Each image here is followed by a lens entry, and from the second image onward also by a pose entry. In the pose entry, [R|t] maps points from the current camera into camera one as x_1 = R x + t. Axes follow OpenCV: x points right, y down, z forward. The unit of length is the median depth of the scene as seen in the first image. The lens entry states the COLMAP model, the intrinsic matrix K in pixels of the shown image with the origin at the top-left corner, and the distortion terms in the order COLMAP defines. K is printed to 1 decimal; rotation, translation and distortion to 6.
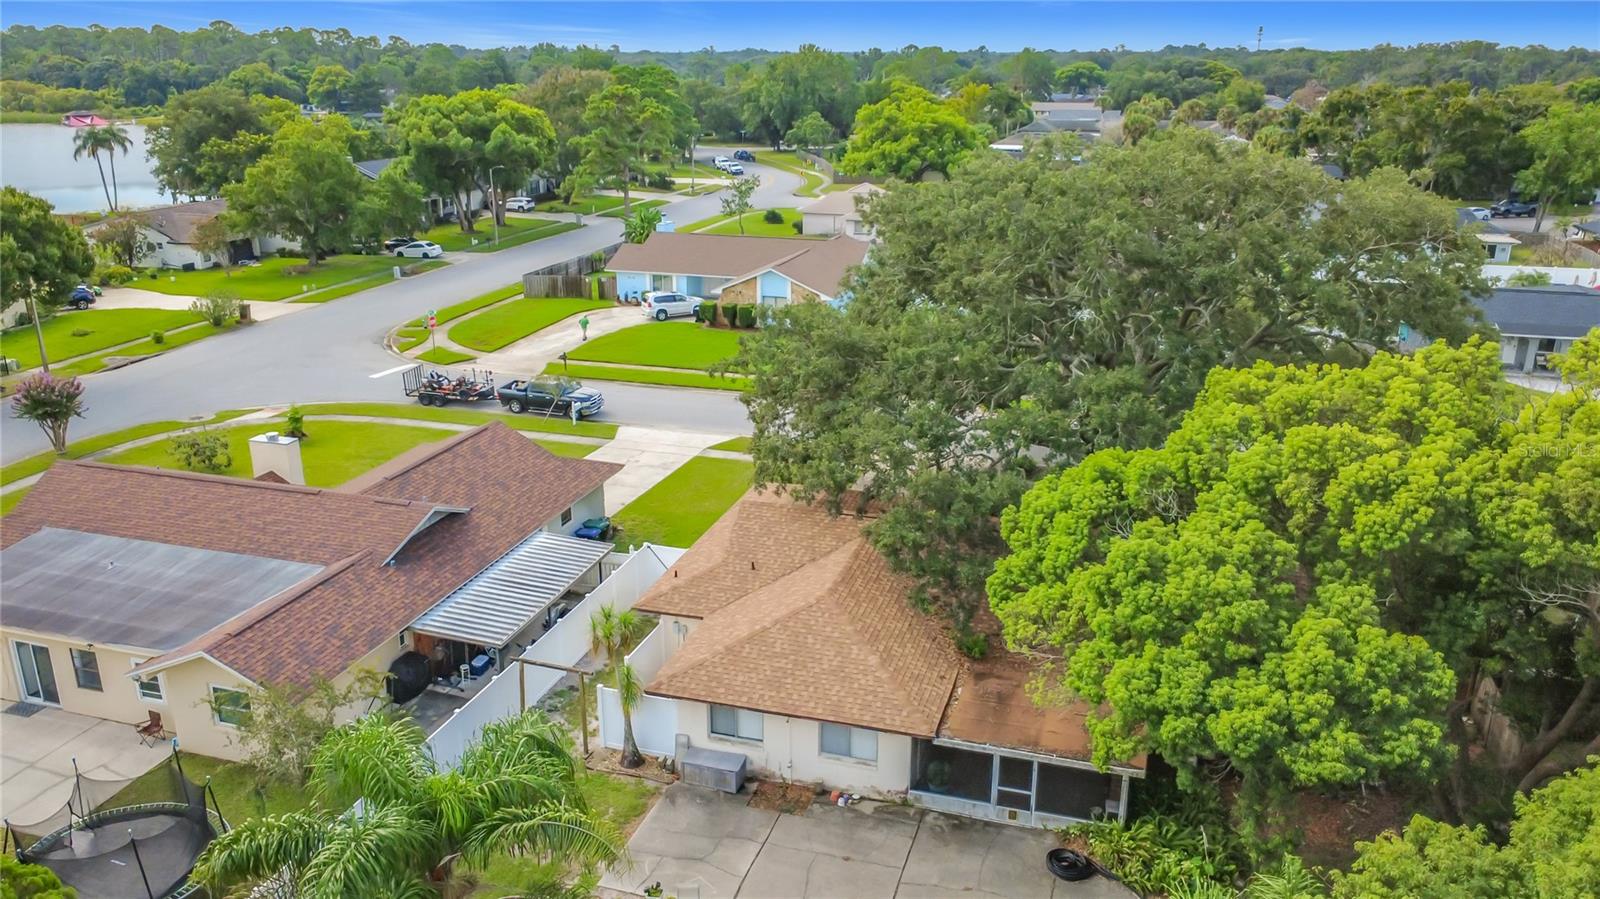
lens RADIAL K [[1217.4, 0, 782.5], [0, 1217.4, 444.0], [0, 0, 1]] dist [-0.005745, -0.008547]
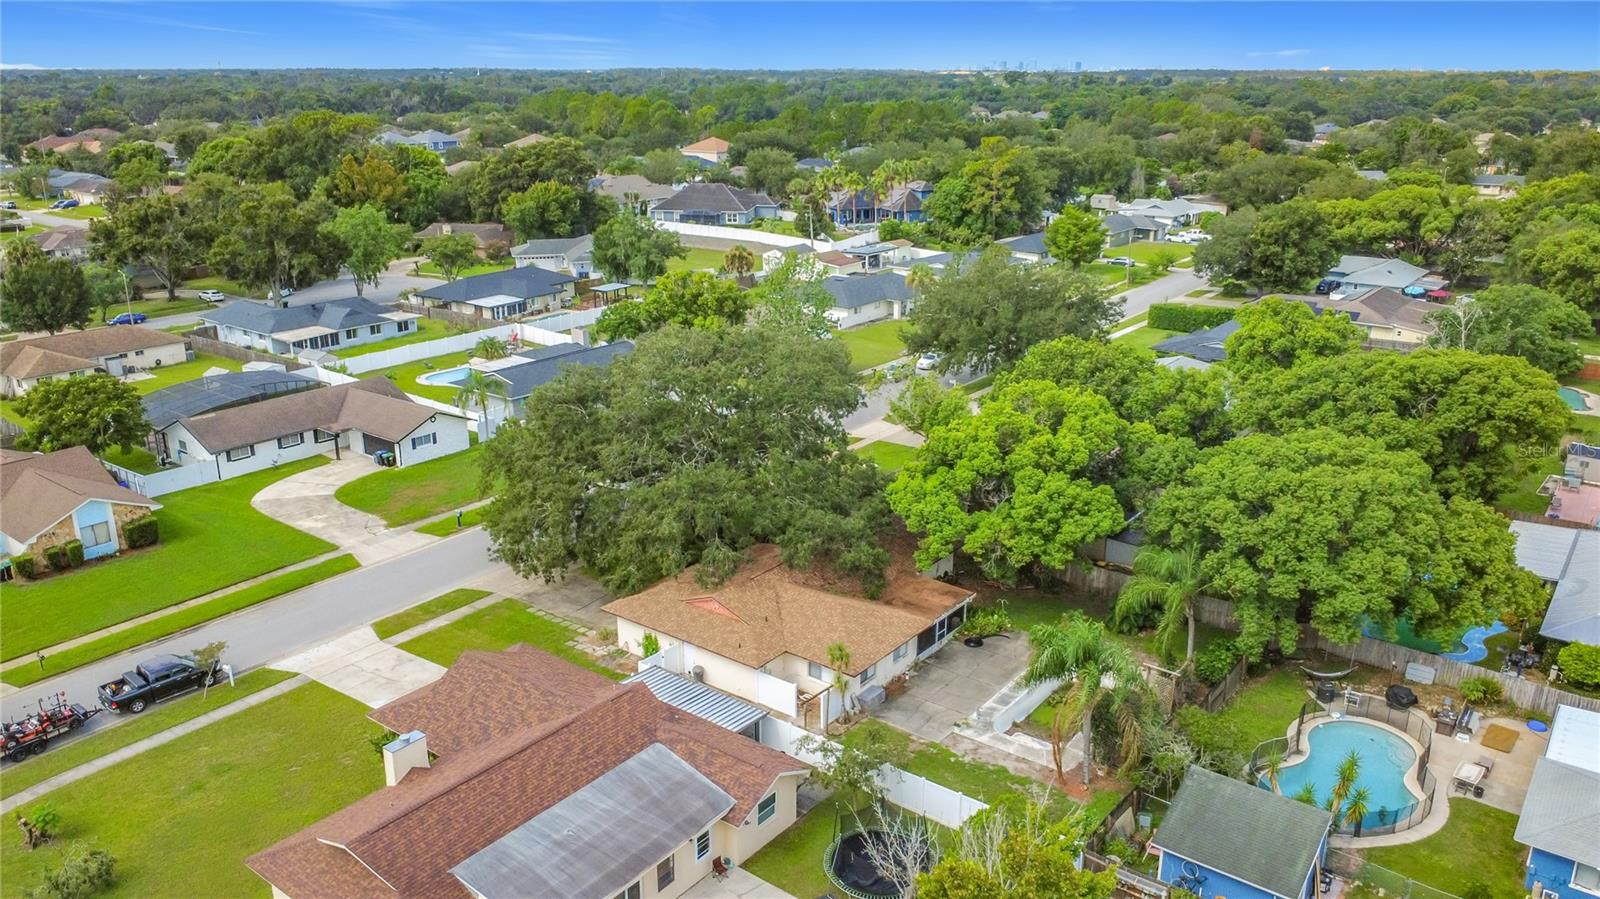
lens RADIAL K [[1217.4, 0, 811.3], [0, 1217.4, 451.7], [0, 0, 1]] dist [-0.005745, -0.008547]
pose [[0.332650, -0.290489, 0.897196, -1.751190], [0.288075, 0.937202, 0.196633, -0.527174], [-0.897974, 0.193049, 0.395443, 0.228864]]
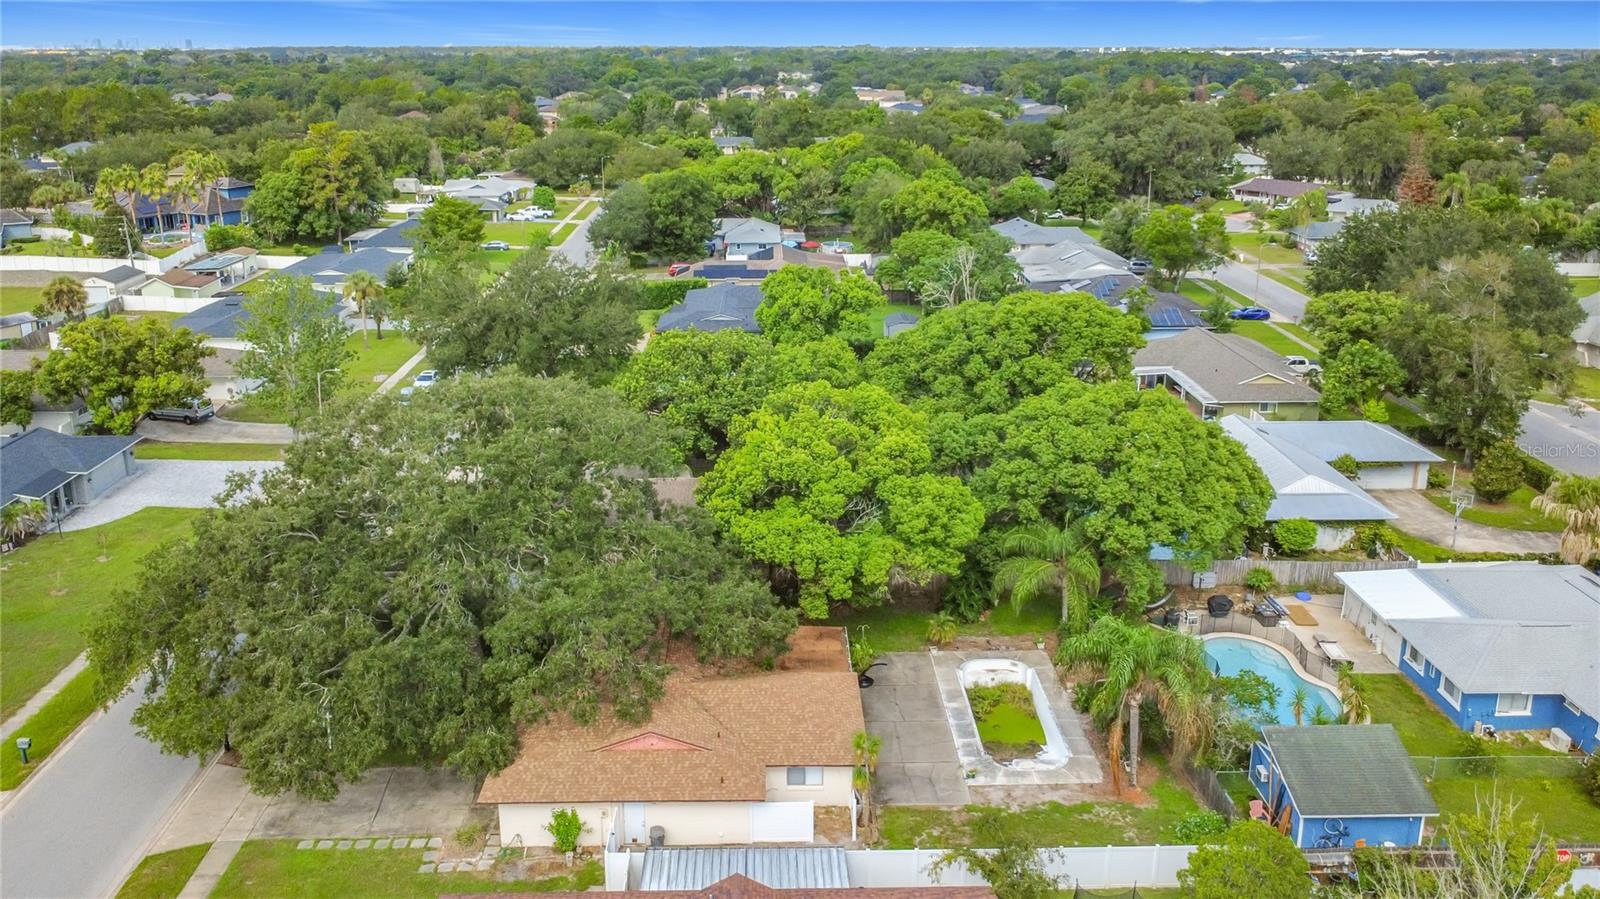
lens RADIAL K [[1217.4, 0, 809.4], [0, 1217.4, 352.1], [0, 0, 1]] dist [-0.005745, -0.008547]
pose [[-0.337532, -0.237802, 0.910781, -1.417423], [0.283701, 0.896874, 0.339310, -0.855833], [-0.897544, 0.372918, -0.235258, 1.241873]]
